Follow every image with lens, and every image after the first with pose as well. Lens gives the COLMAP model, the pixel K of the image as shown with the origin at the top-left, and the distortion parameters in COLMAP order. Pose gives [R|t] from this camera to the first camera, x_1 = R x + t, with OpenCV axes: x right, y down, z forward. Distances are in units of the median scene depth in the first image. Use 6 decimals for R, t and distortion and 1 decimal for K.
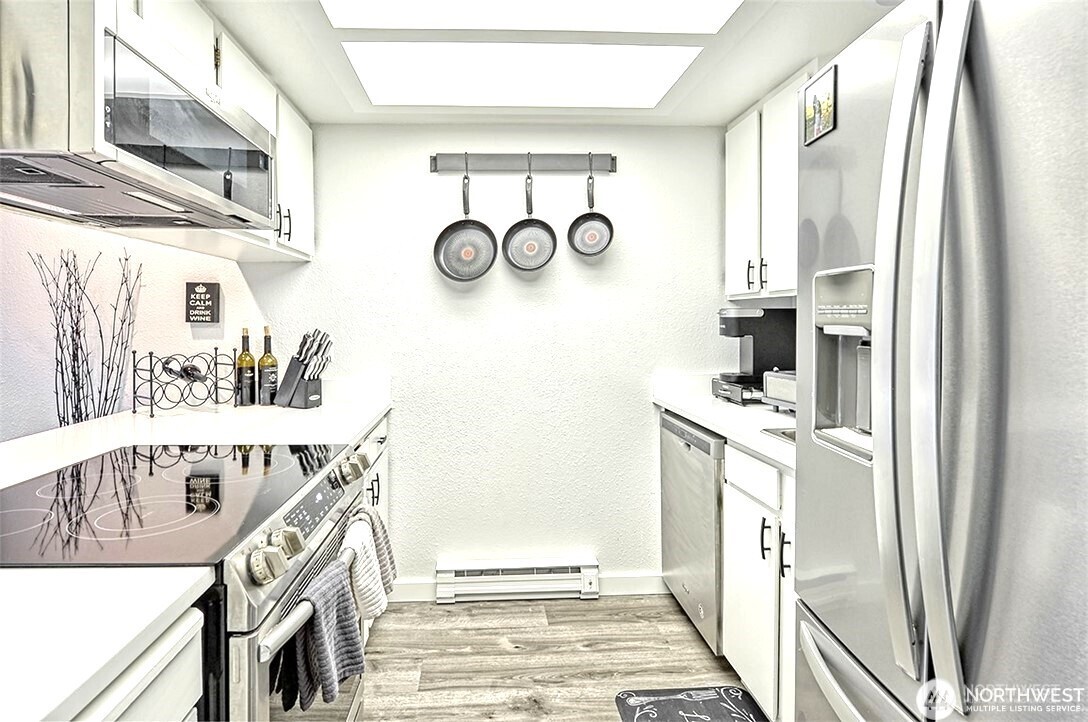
lens RADIAL K [[564.4, 0, 515.1], [0, 564.4, 325.1], [0, 0, 1]] dist [-0.005355, -0.000548]
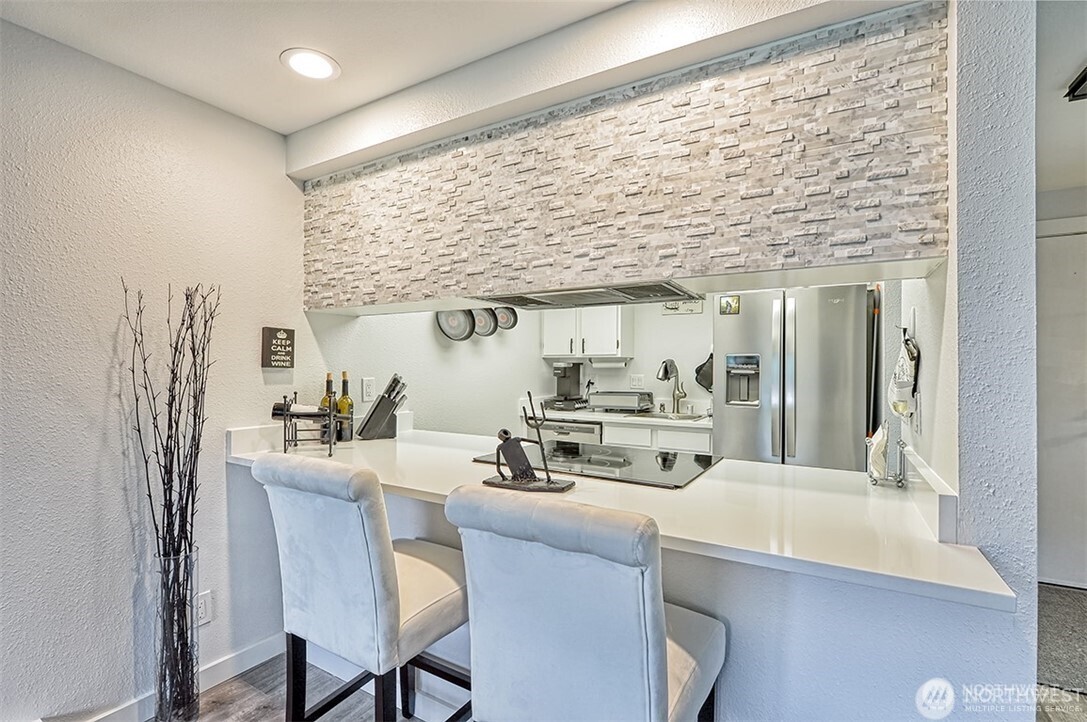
lens RADIAL K [[503.0, 0, 540.4], [0, 503.0, 364.2], [0, 0, 1]] dist [-0.001854, -0.000132]
pose [[0.555523, 0.010129, 0.831439, -1.051632], [0.005521, 0.999859, -0.015869, 0.005697], [-0.831483, 0.013406, 0.555389, 0.111586]]
